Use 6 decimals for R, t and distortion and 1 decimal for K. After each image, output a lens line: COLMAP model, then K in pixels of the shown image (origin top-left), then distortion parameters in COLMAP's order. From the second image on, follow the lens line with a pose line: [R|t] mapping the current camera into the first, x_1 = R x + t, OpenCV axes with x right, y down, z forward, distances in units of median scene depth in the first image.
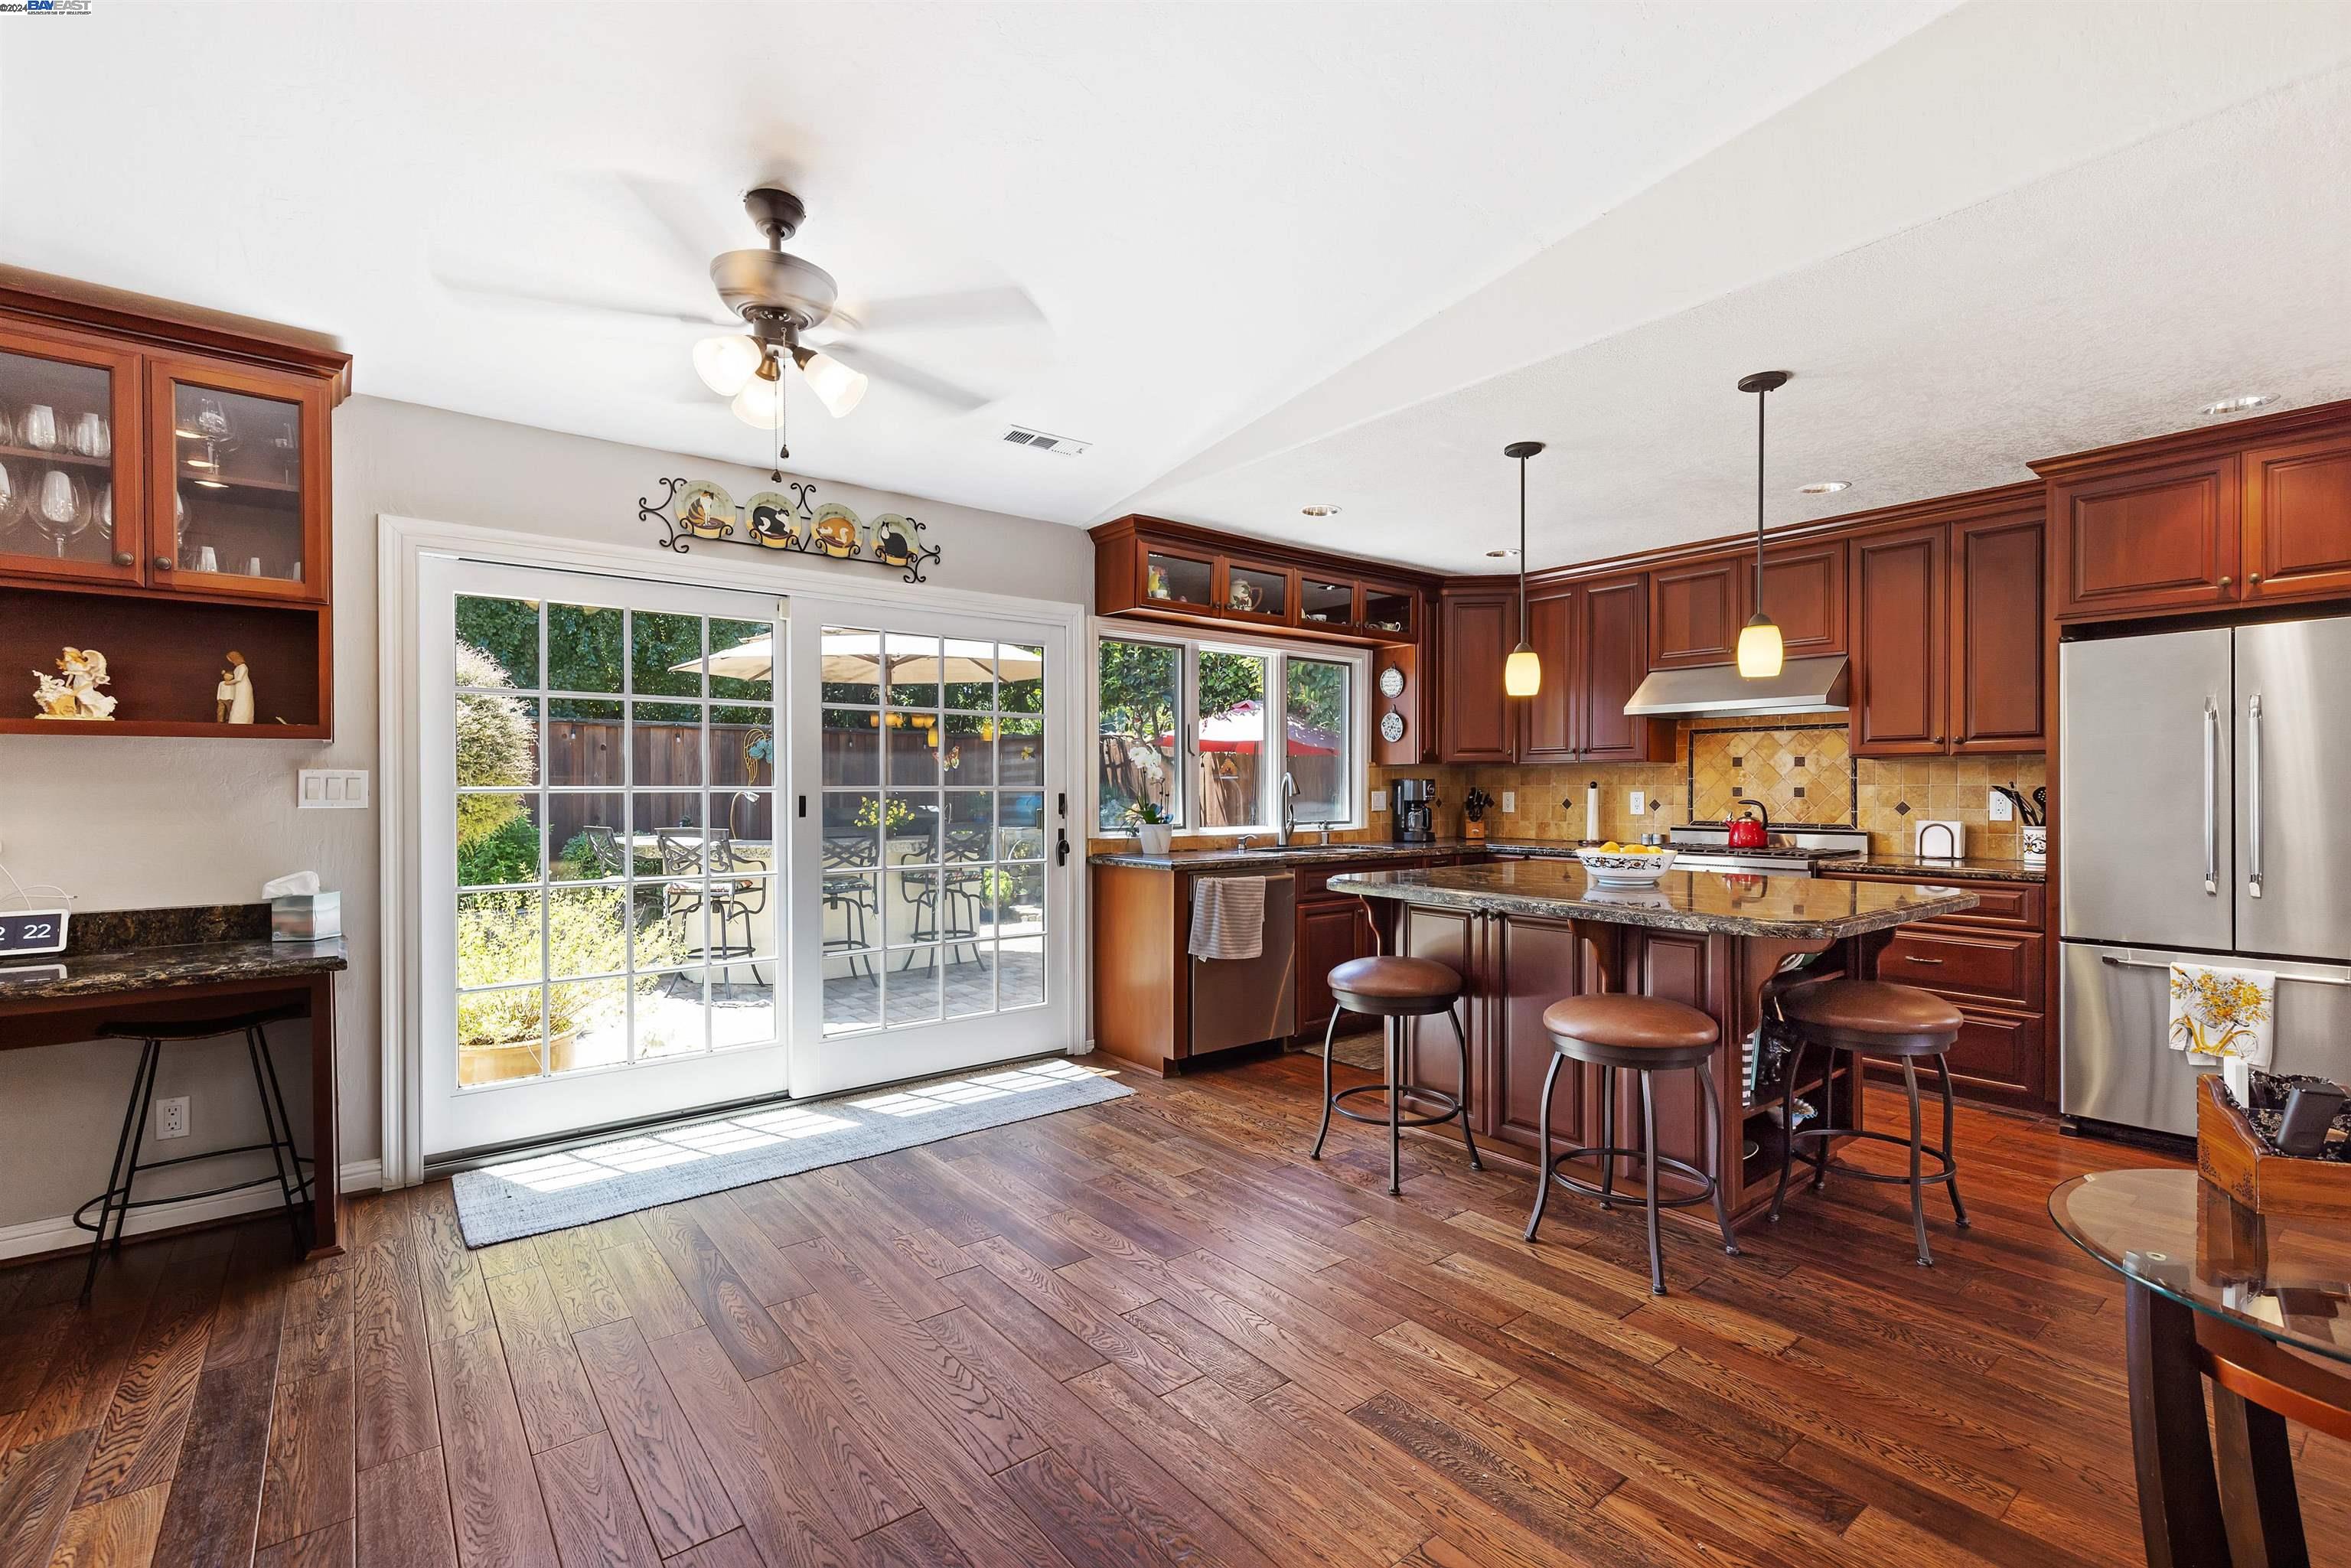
lens RADIAL K [[1074.3, 0, 1189.0], [0, 1074.3, 793.9], [0, 0, 1]] dist [0.005435, -0.001017]
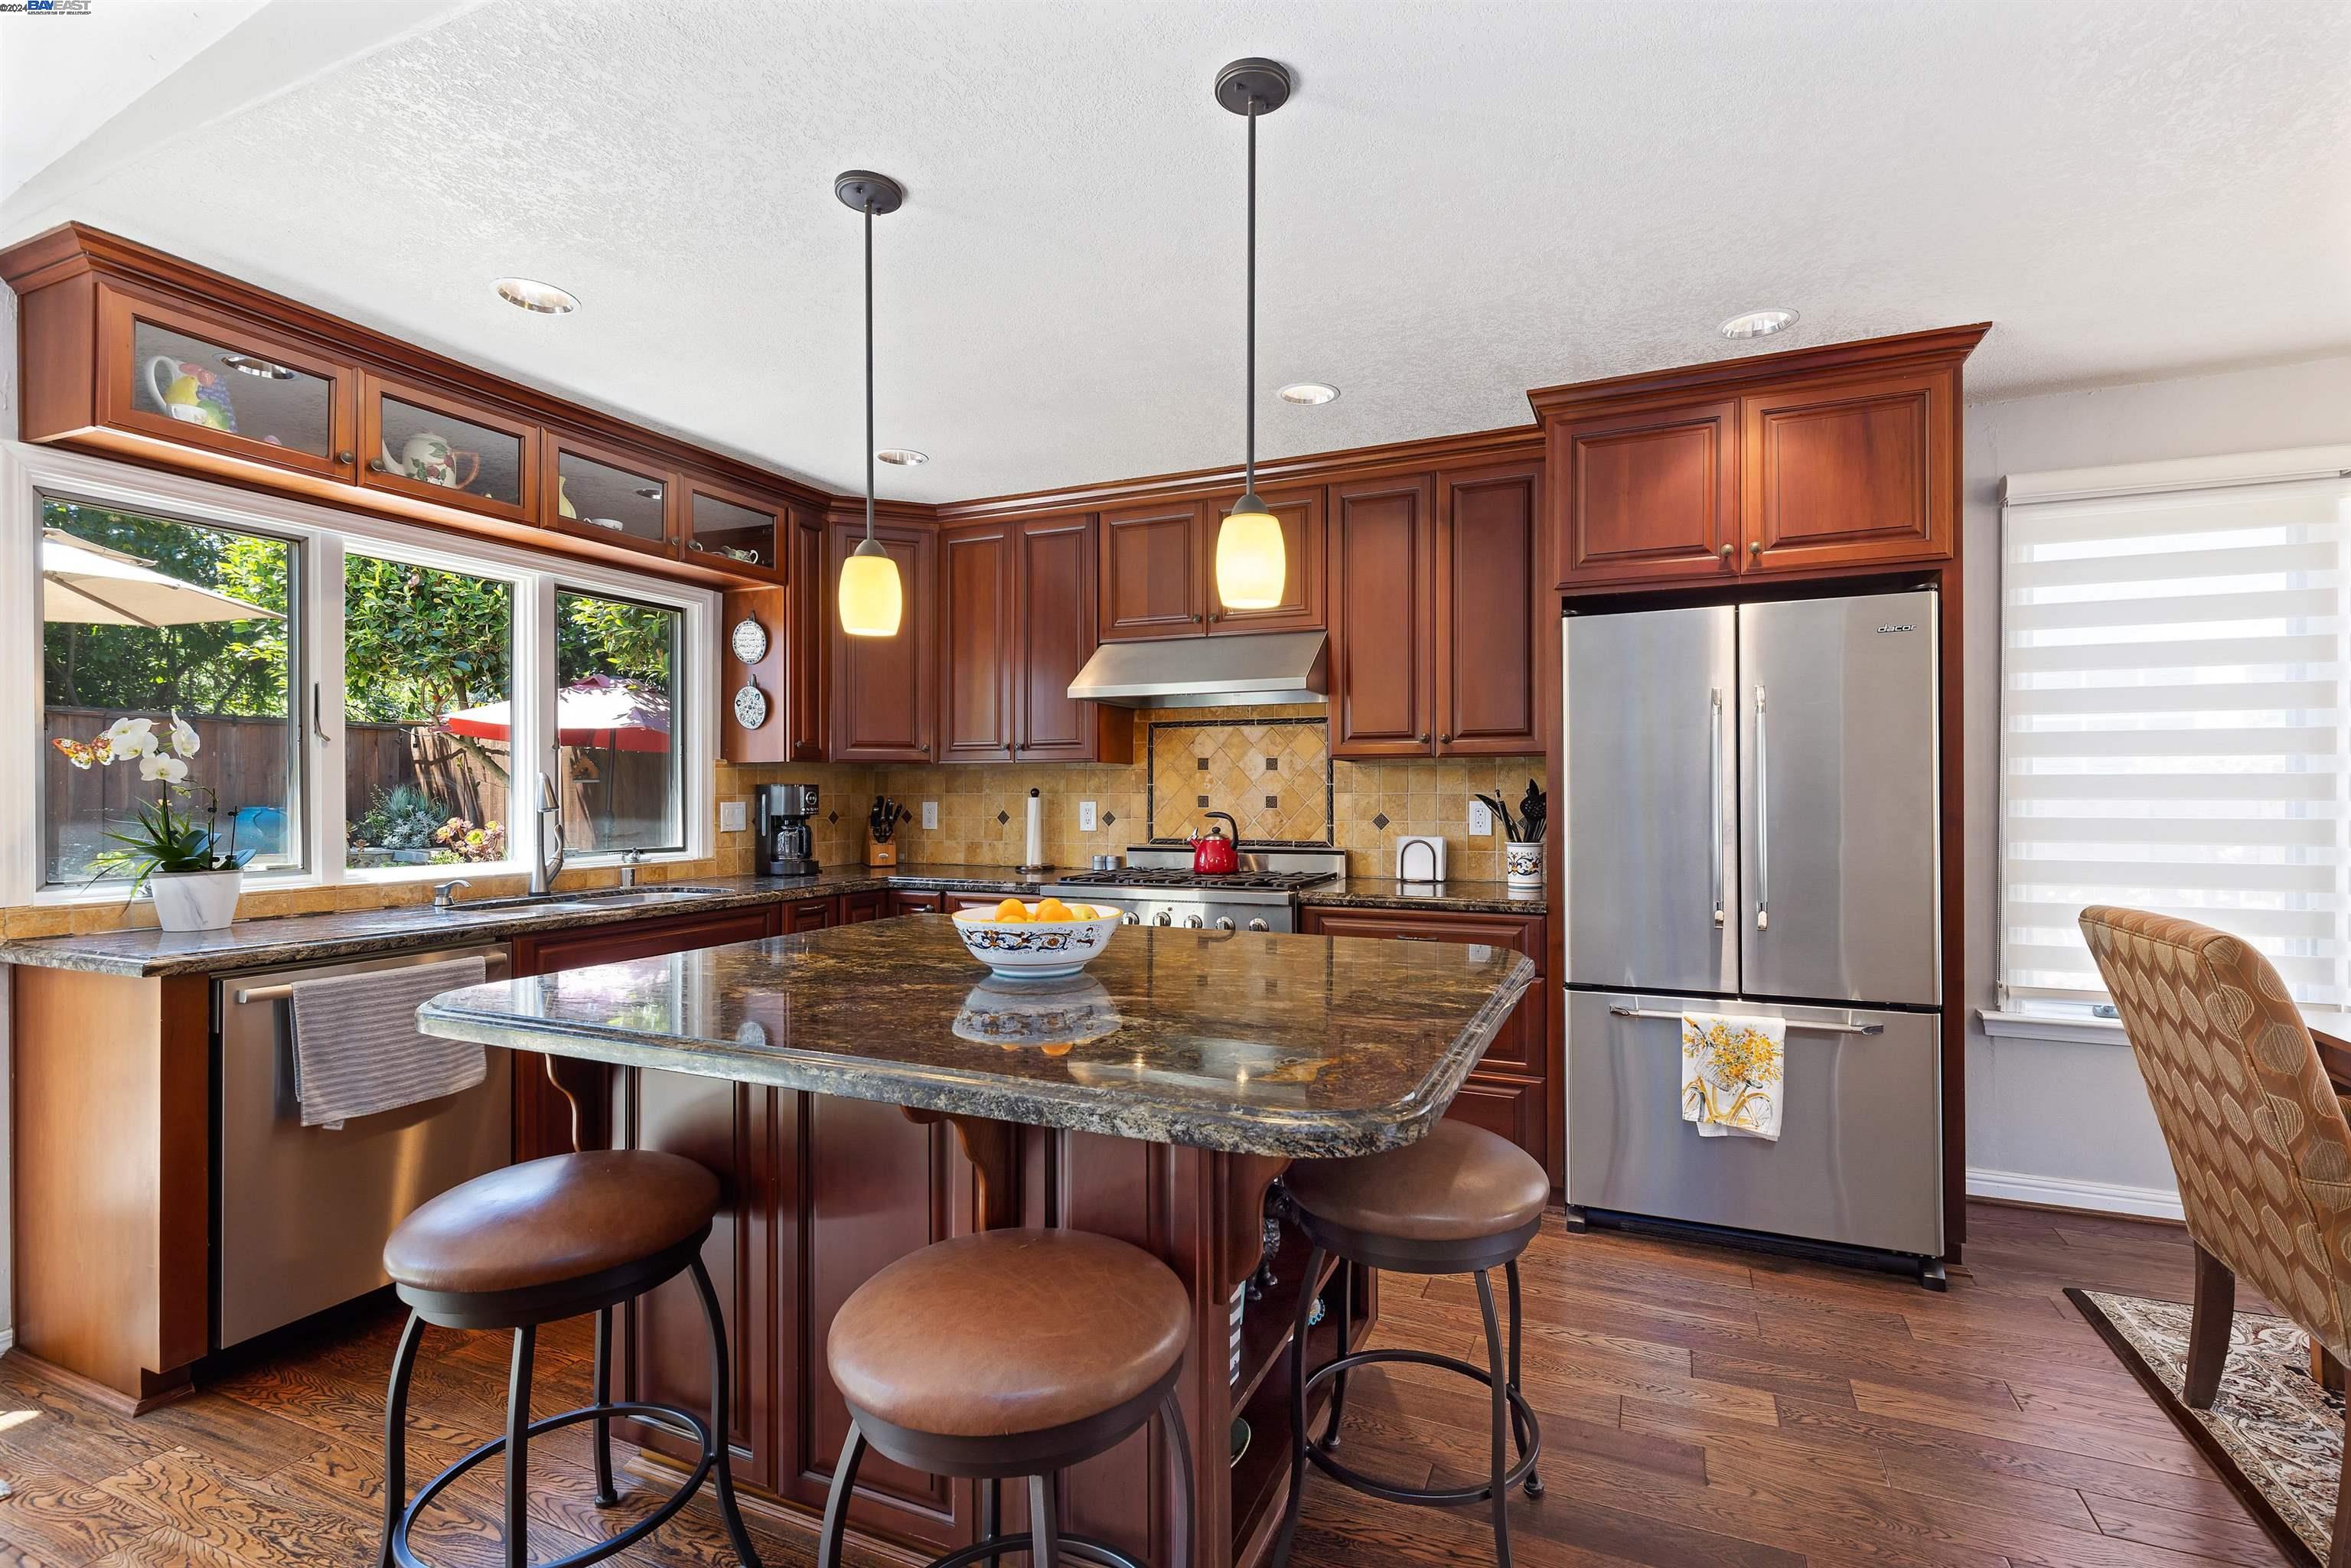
lens RADIAL K [[1074.3, 0, 1178.8], [0, 1074.3, 792.5], [0, 0, 1]] dist [0.005435, -0.001017]
pose [[0.897493, -0.000335, 0.441028, 0.153457], [0.003033, 0.999981, -0.005413, -0.004598], [-0.441018, 0.006196, 0.897477, 0.316867]]
